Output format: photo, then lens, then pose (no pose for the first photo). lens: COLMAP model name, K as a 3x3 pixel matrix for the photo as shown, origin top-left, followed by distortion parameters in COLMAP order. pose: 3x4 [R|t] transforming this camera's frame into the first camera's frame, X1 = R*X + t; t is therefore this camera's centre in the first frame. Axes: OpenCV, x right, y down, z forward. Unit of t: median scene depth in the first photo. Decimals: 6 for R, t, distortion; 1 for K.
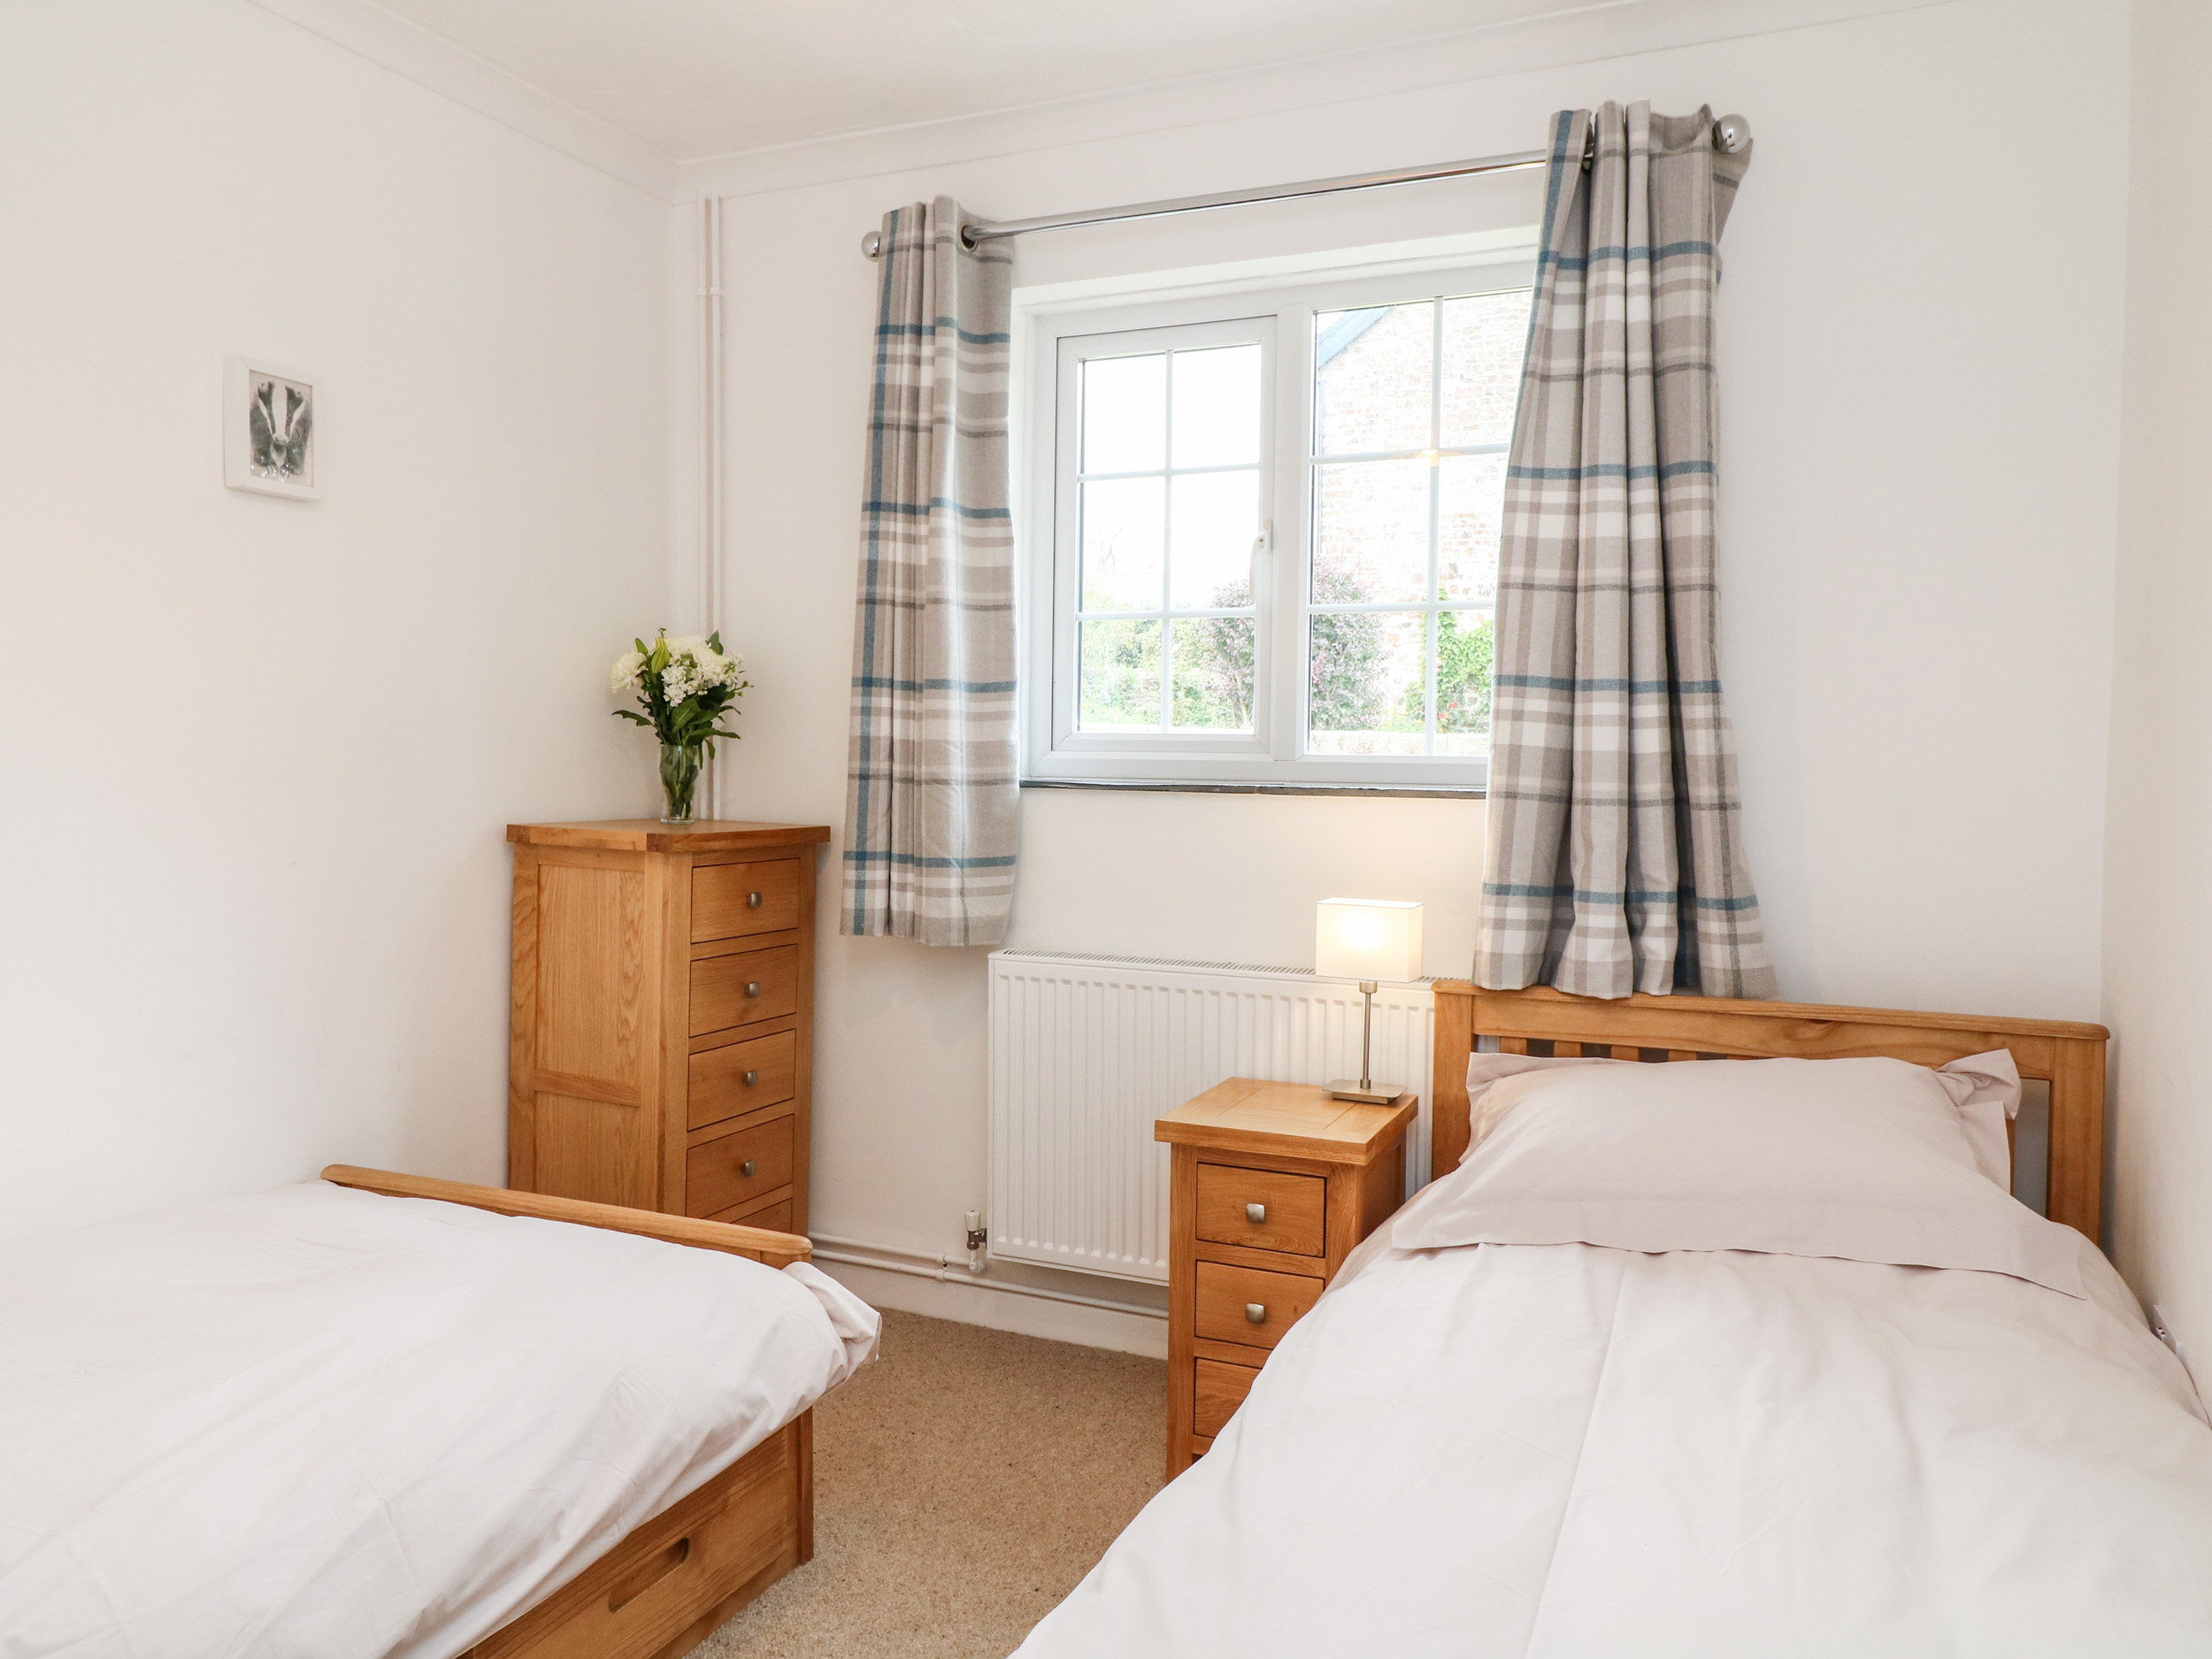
lens RADIAL K [[1600.9, 0, 1121.2], [0, 1600.9, 814.3], [0, 0, 1]] dist [0.001626, -0.004770]
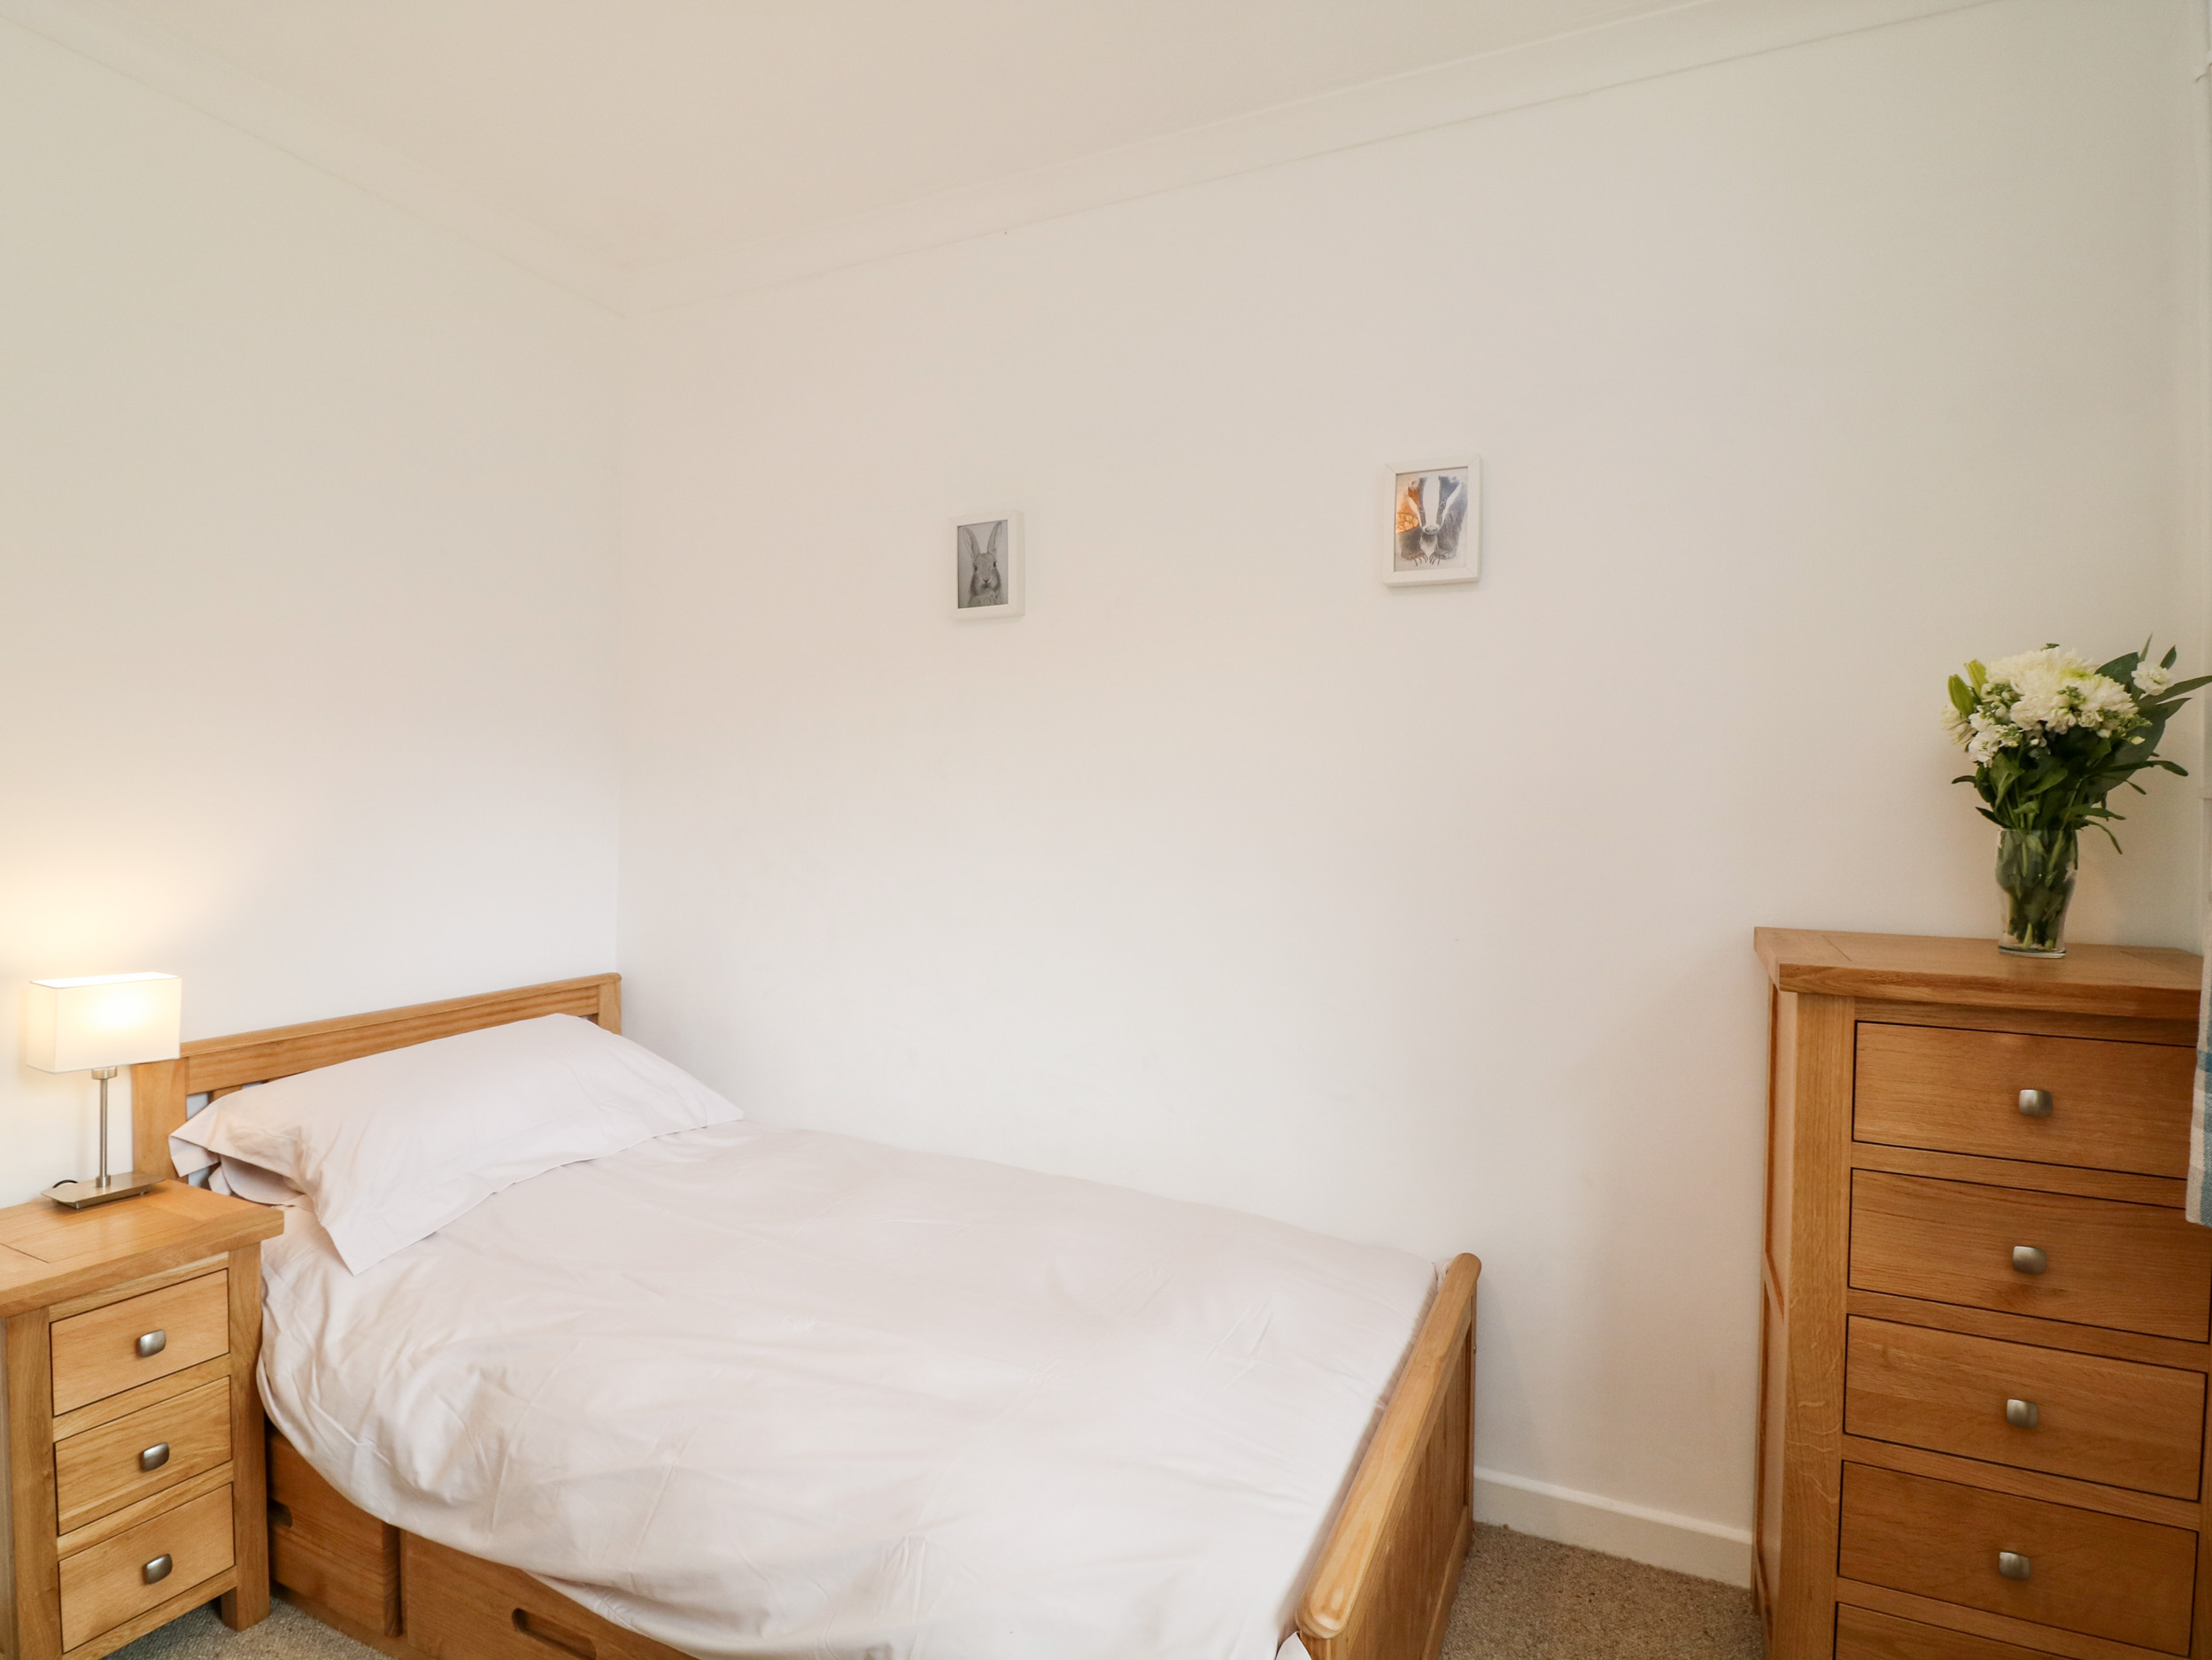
lens RADIAL K [[1173.8, 0, 1098.7], [0, 1173.8, 810.3], [0, 0, 1]] dist [0.003245, -0.014686]
pose [[-0.041457, -0.007718, -0.999110, 0.240113], [-0.048693, 0.998798, -0.005695, -0.037410], [0.997953, 0.048414, -0.041783, 0.821114]]
